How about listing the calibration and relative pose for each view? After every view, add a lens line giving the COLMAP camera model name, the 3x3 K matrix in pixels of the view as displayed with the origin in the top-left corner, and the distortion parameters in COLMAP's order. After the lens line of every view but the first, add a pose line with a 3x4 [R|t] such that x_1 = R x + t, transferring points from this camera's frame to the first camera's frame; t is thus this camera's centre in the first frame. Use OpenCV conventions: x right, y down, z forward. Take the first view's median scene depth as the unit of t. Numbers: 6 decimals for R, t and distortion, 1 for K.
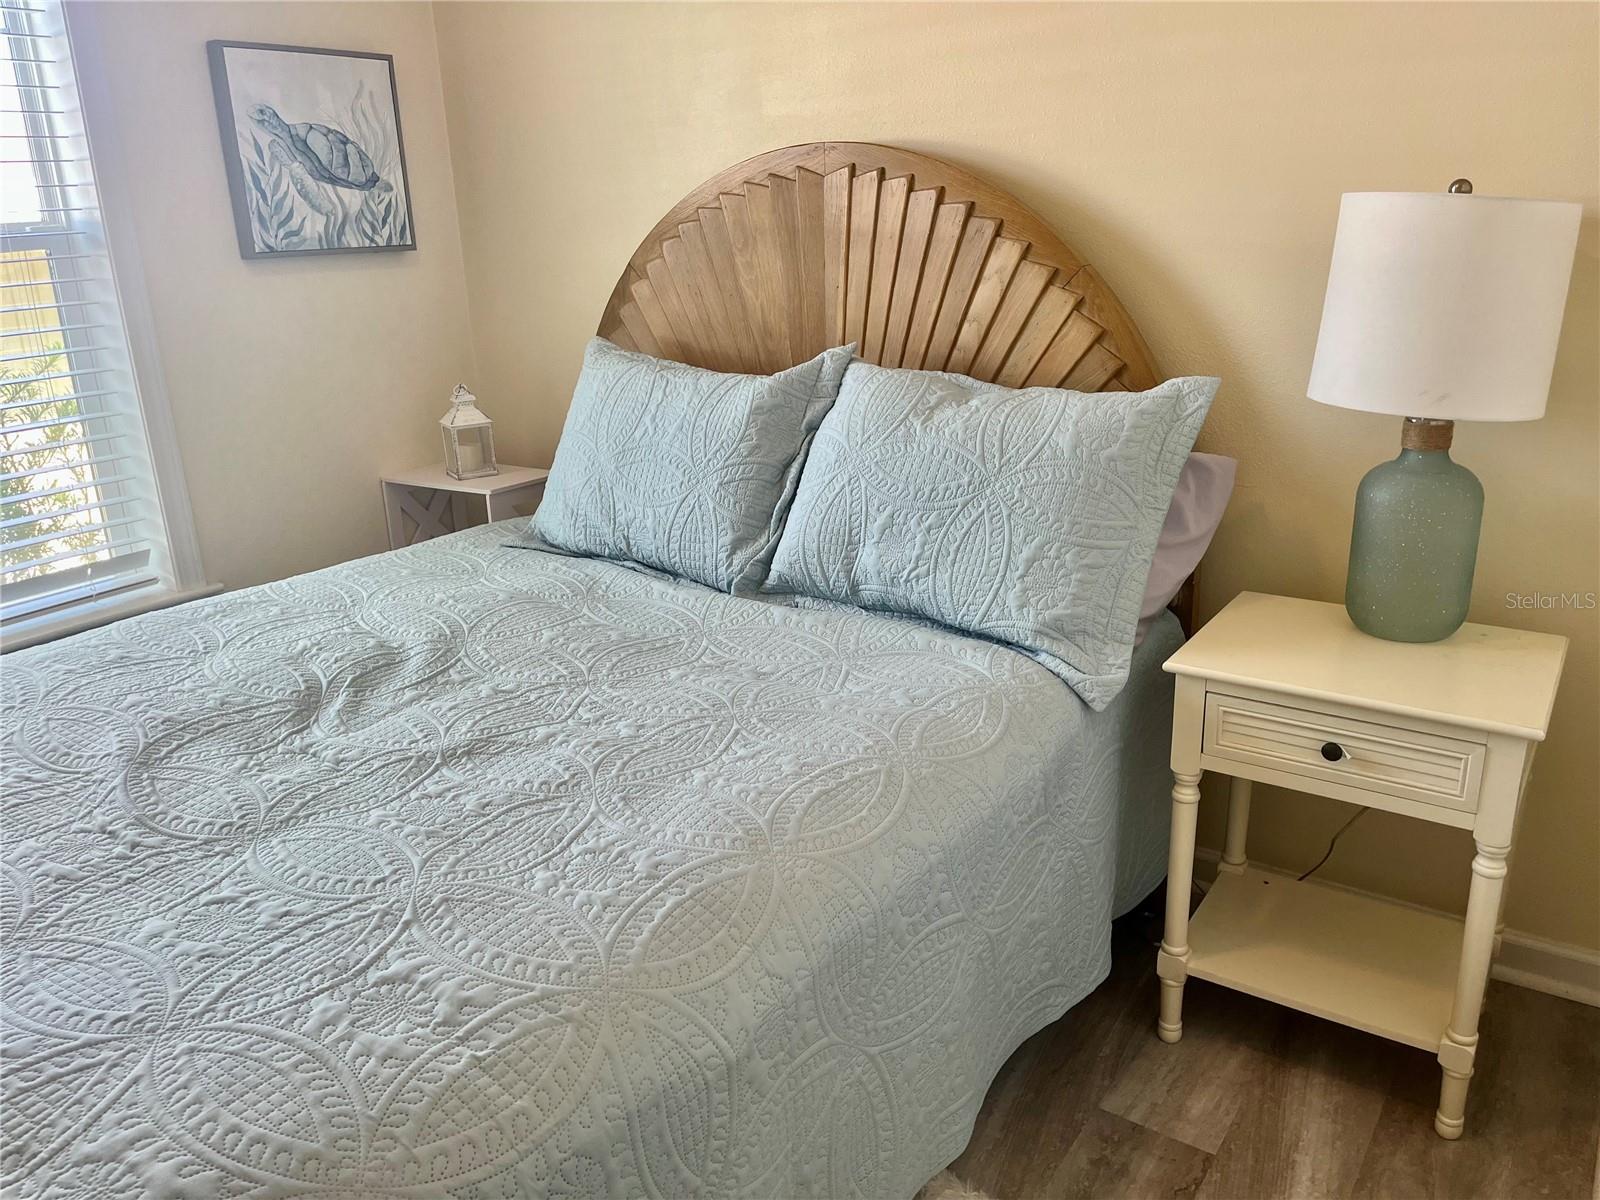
lens RADIAL K [[1207.7, 0, 867.6], [0, 1207.7, 607.1], [0, 0, 1]] dist [0.072976, -0.093870]
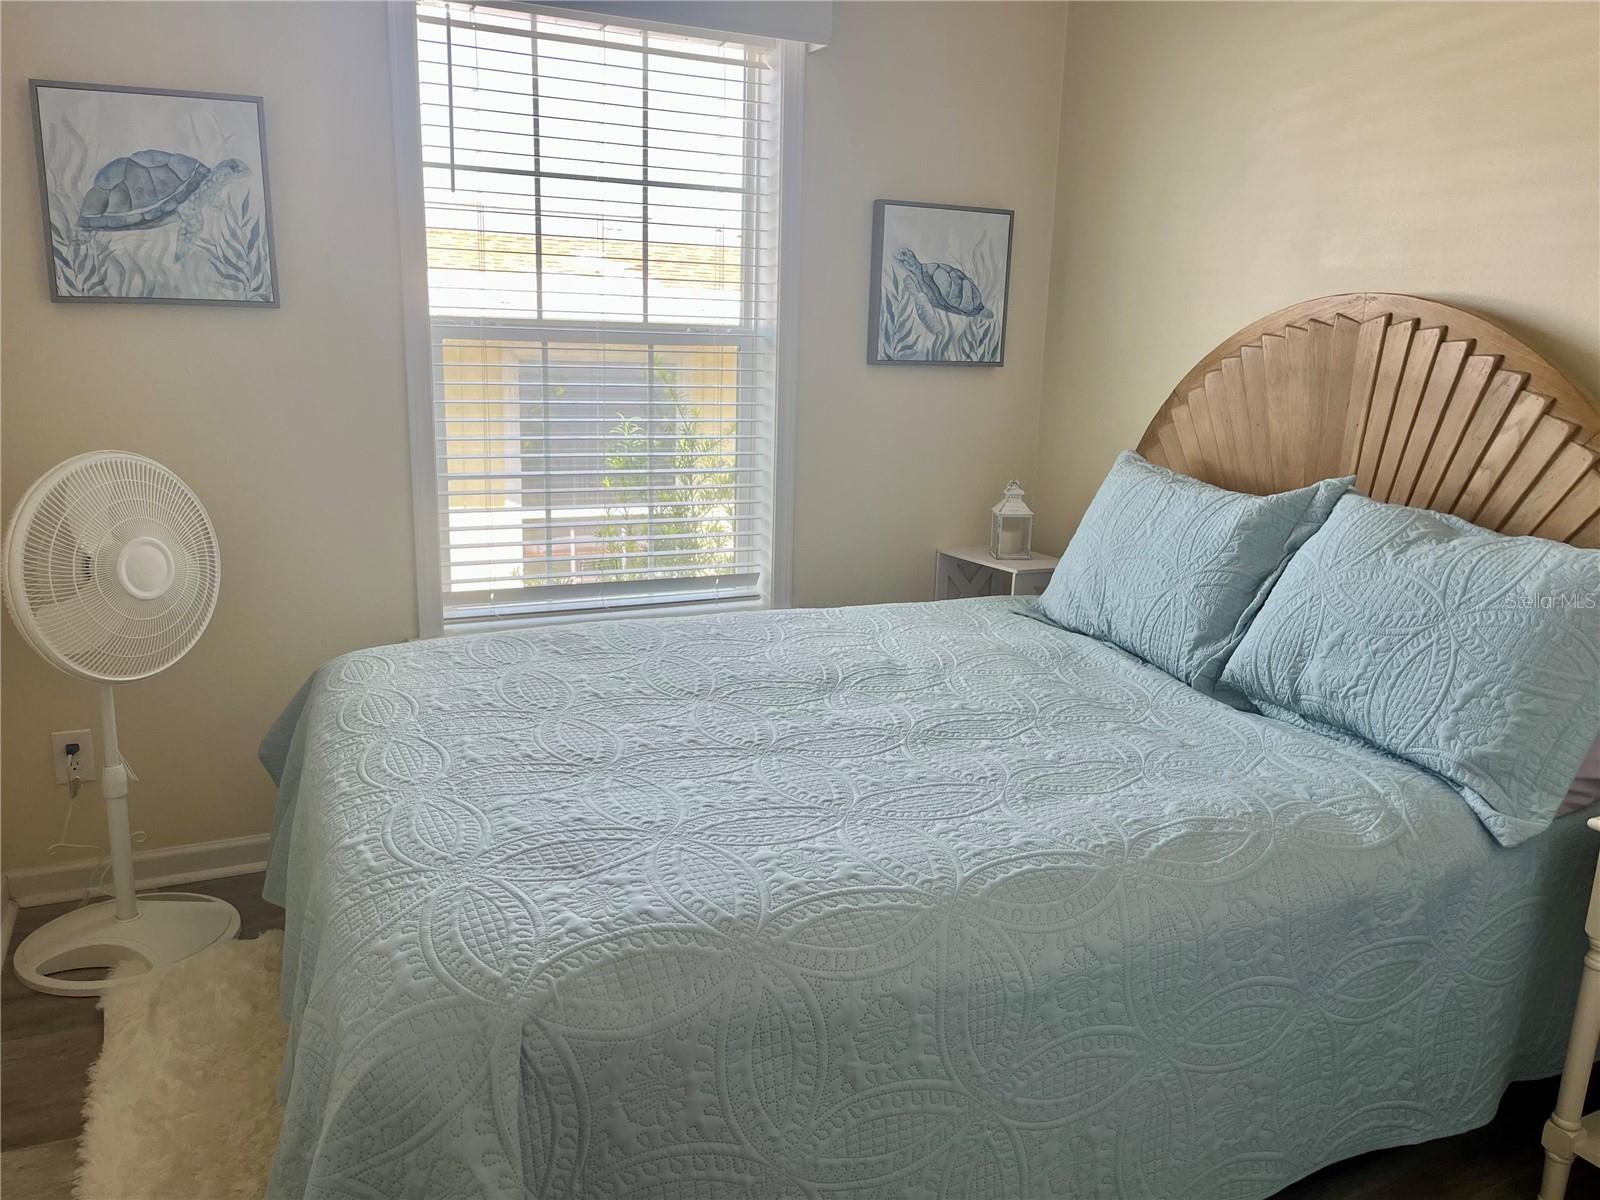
lens RADIAL K [[1207.7, 0, 867.6], [0, 1207.7, 607.1], [0, 0, 1]] dist [0.072976, -0.093870]
pose [[0.883013, 0.159515, -0.441411, 0.104439], [-0.202298, 0.977981, -0.051263, 0.034784], [0.423514, 0.134562, 0.895840, -0.119676]]
